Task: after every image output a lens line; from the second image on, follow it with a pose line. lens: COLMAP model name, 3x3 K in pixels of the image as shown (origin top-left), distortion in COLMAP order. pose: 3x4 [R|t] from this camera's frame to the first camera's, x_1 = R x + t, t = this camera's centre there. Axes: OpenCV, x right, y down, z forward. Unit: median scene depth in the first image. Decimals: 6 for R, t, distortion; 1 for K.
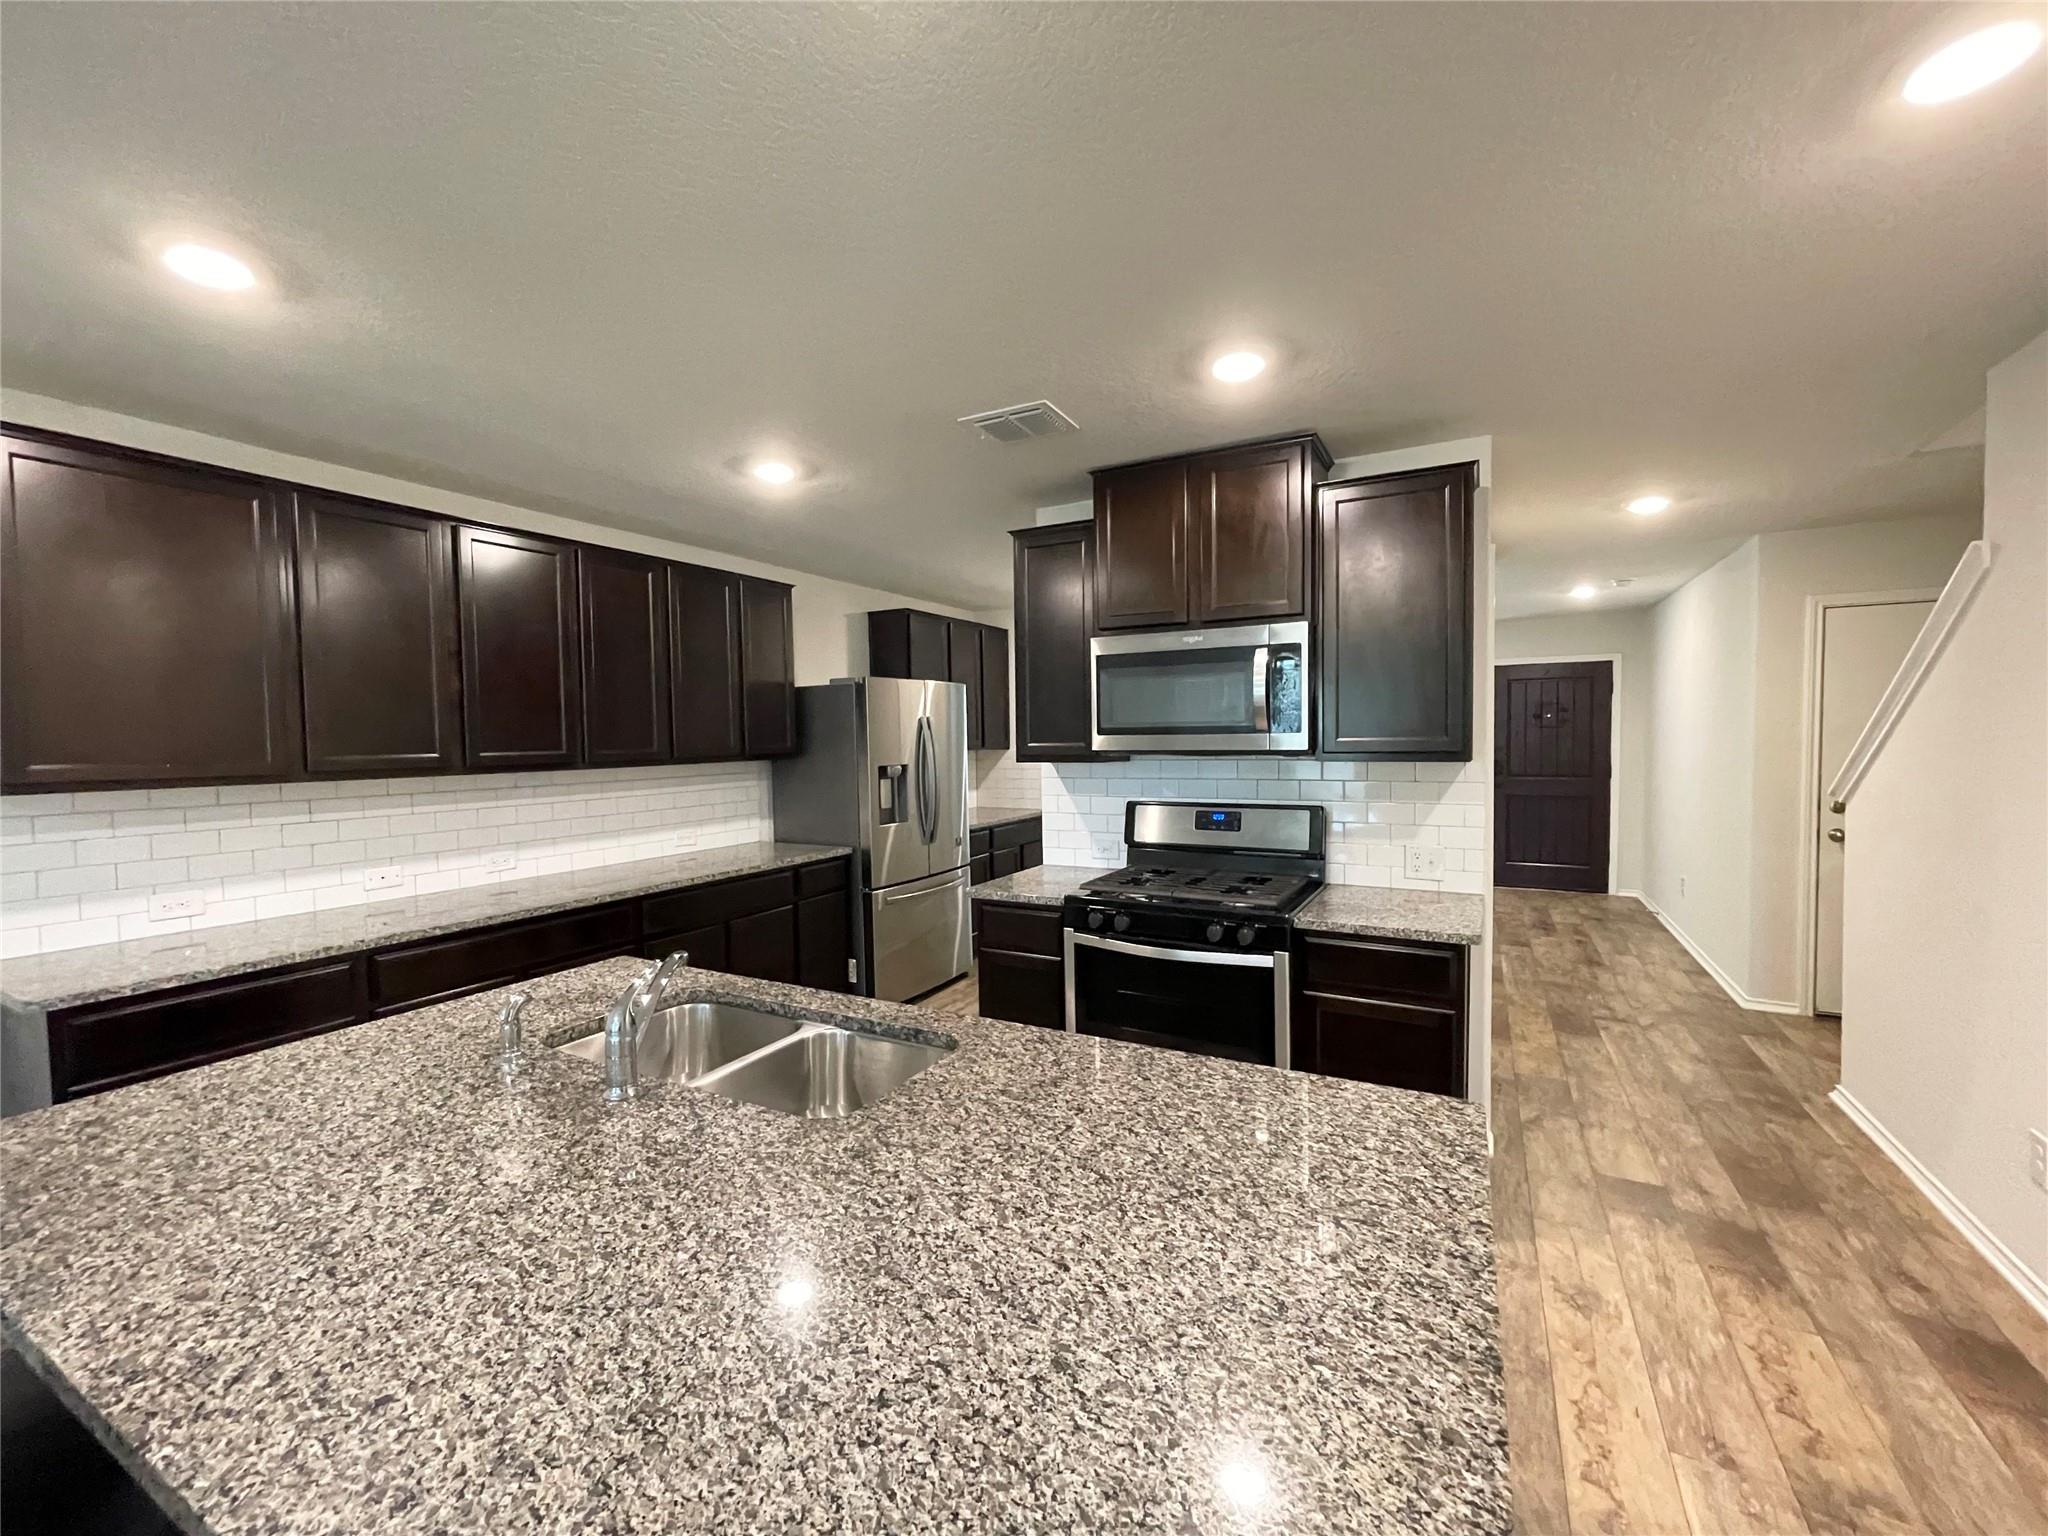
lens RADIAL K [[832.9, 0, 1025.5], [0, 832.9, 764.9], [0, 0, 1]] dist [0.001360, -0.000655]
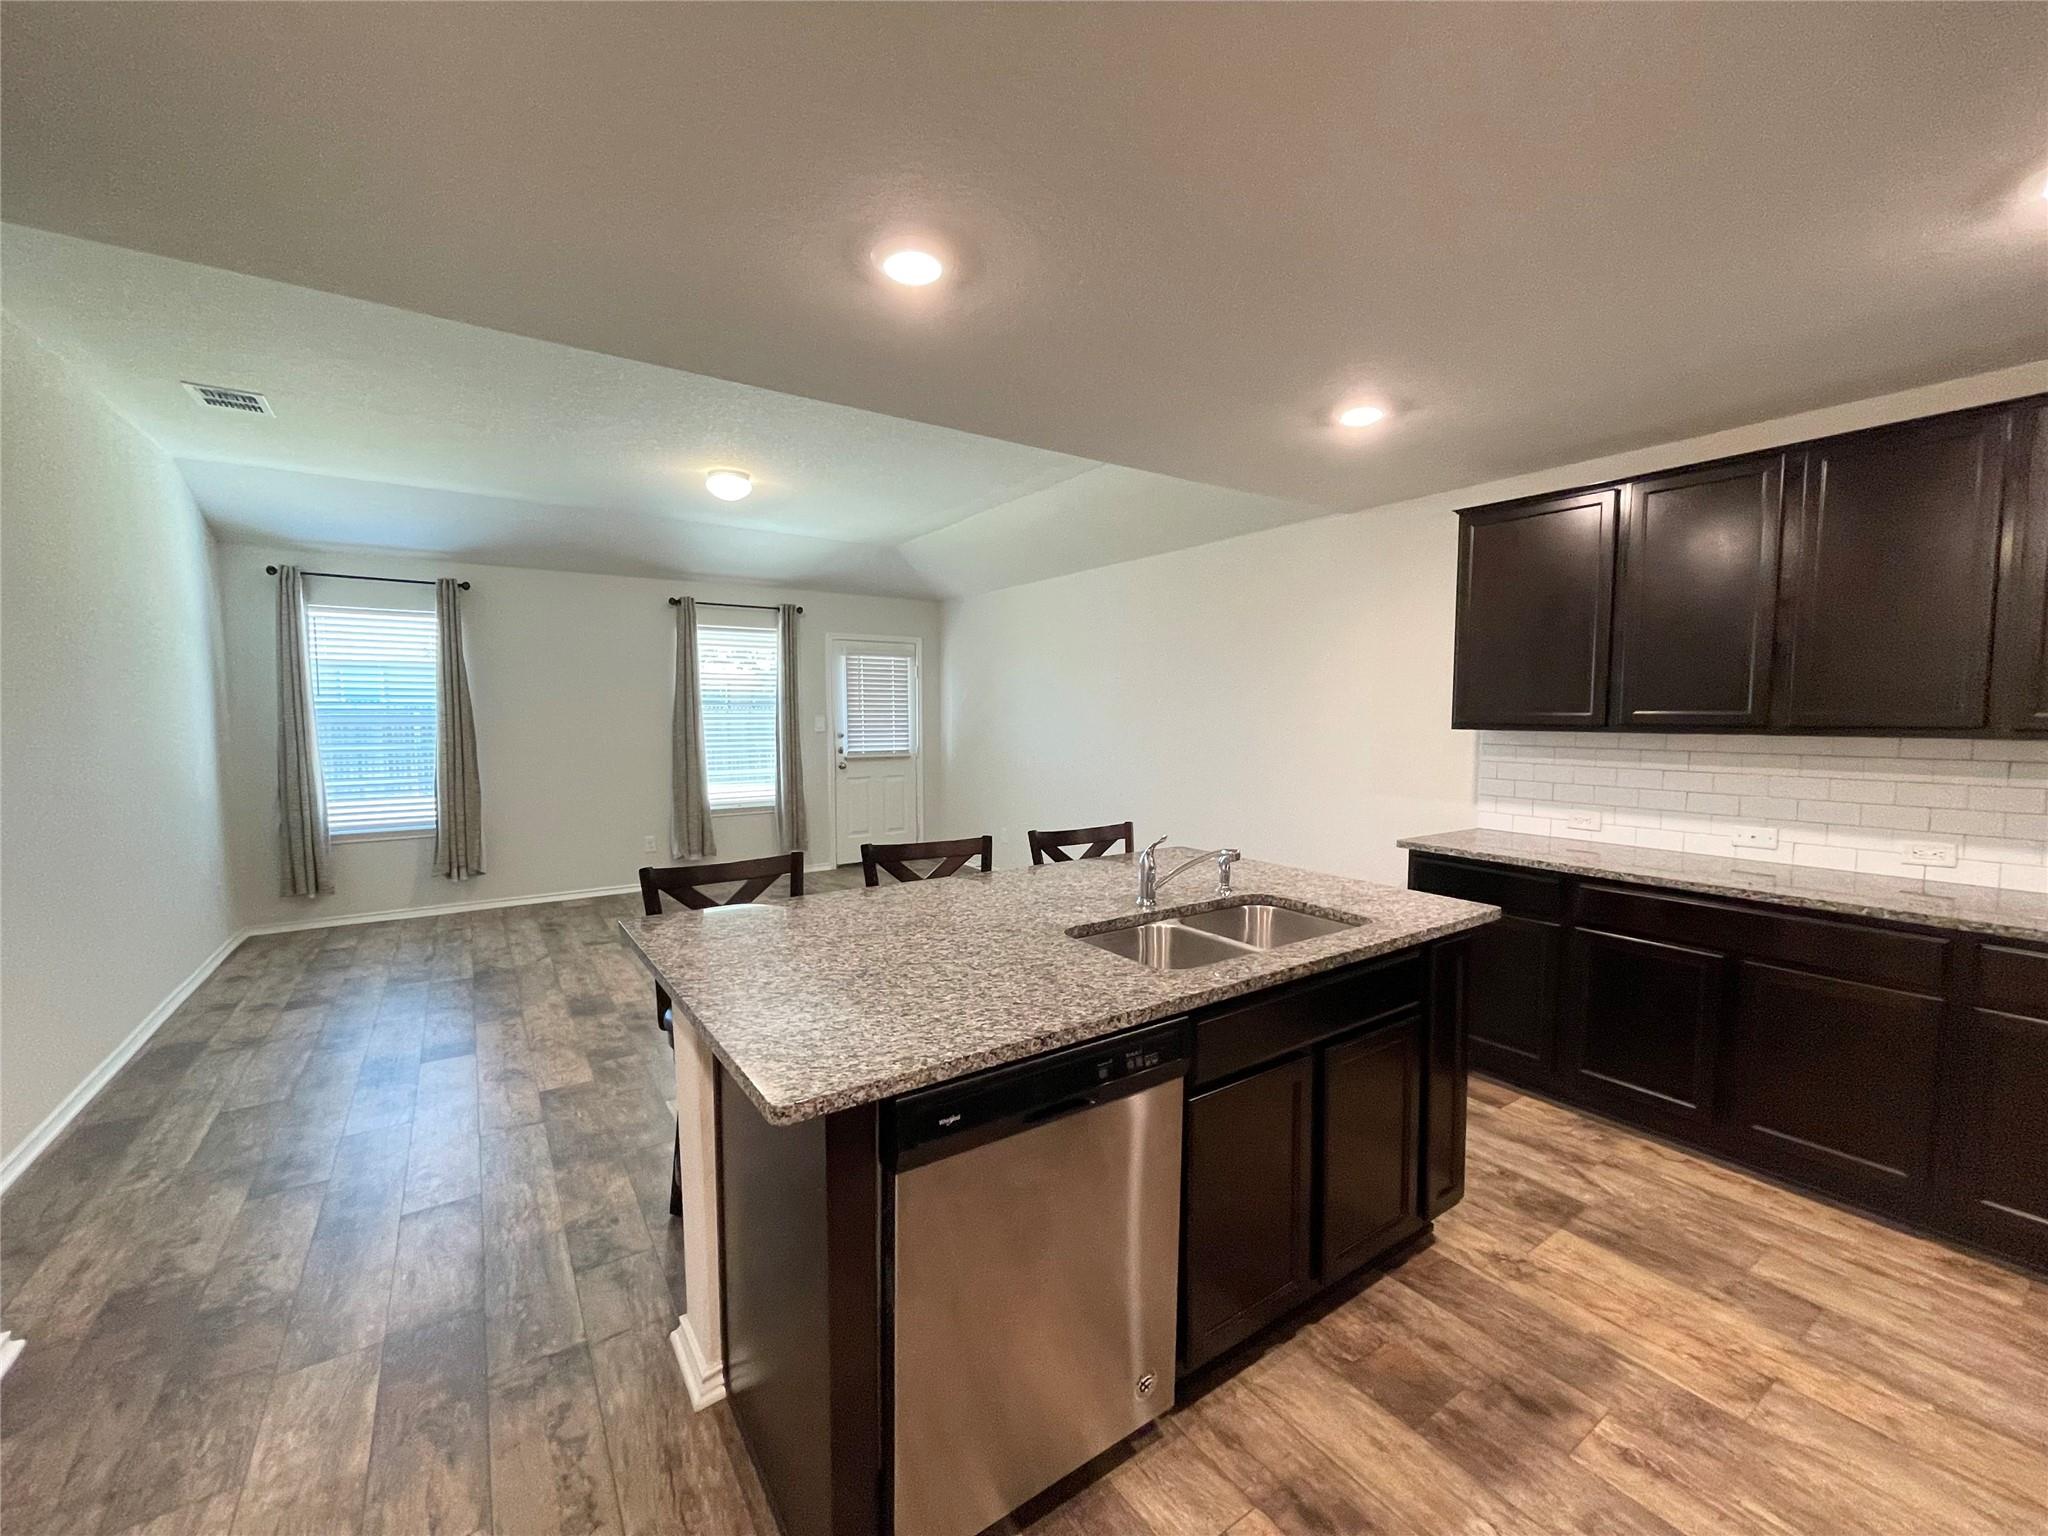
lens RADIAL K [[832.9, 0, 1017.0], [0, 832.9, 770.5], [0, 0, 1]] dist [0.001360, -0.000655]
pose [[-0.465064, 0.077871, -0.881845, 1.123732], [-0.028380, 0.994300, 0.102768, -0.043253], [0.884822, 0.072821, -0.460204, 1.530537]]
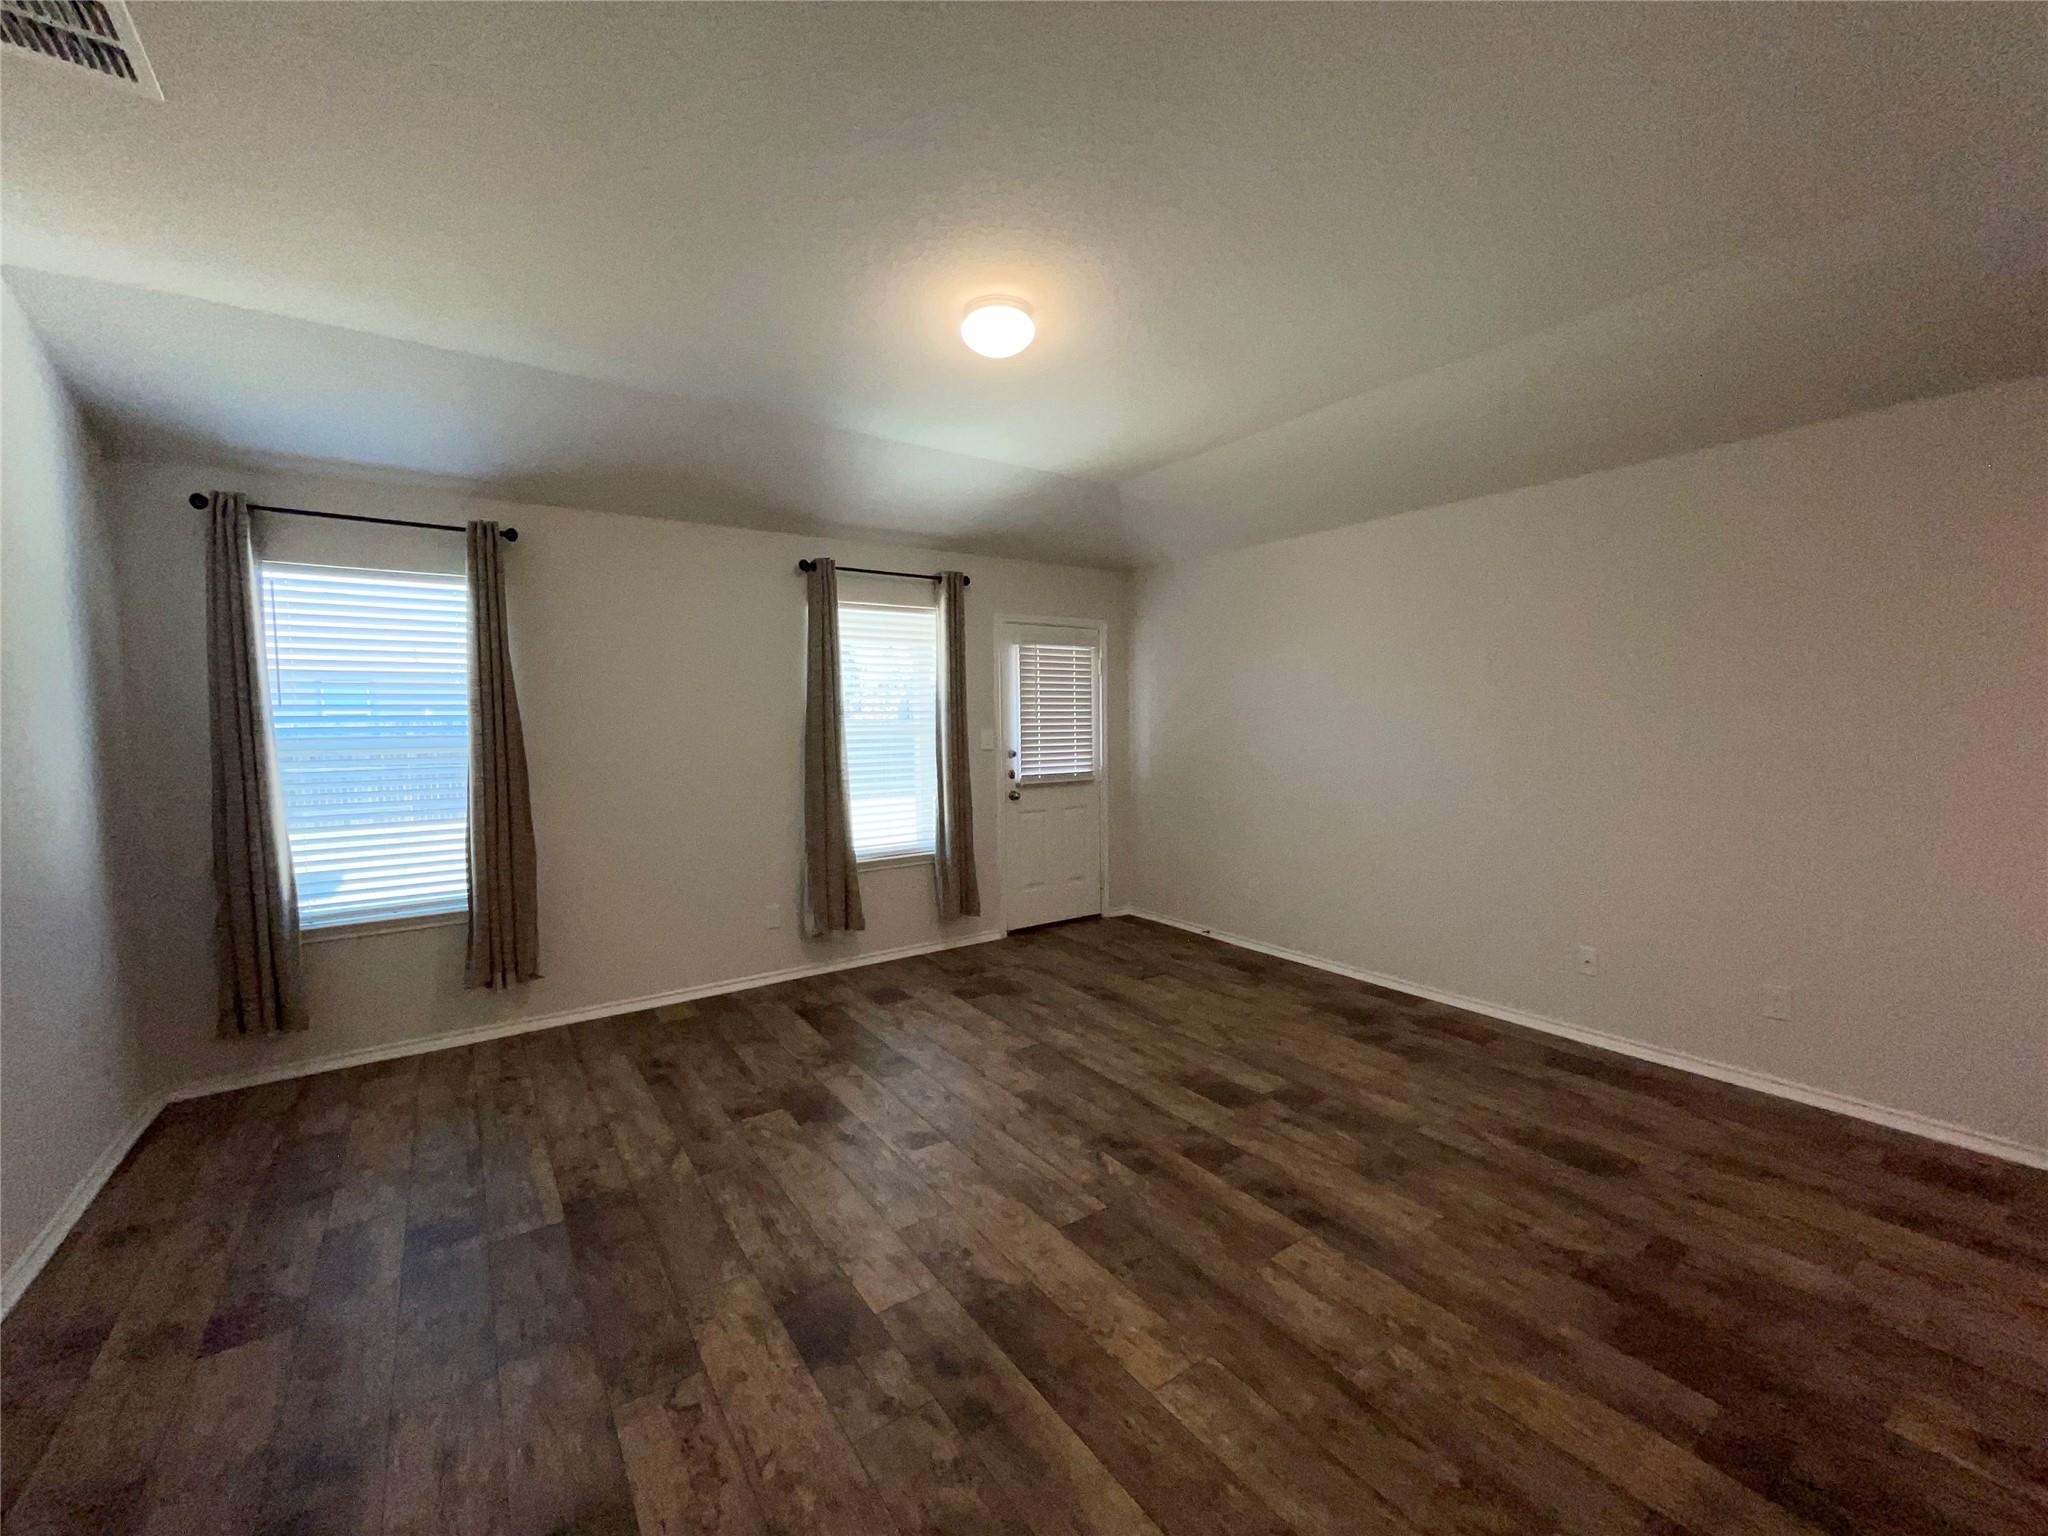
lens RADIAL K [[832.9, 0, 1021.8], [0, 832.9, 770.5], [0, 0, 1]] dist [0.001360, -0.000655]
pose [[-0.449148, 0.076938, -0.890139, 0.838865], [-0.014415, 0.995532, 0.093320, -0.016721], [0.893341, 0.054746, -0.446032, 0.881514]]
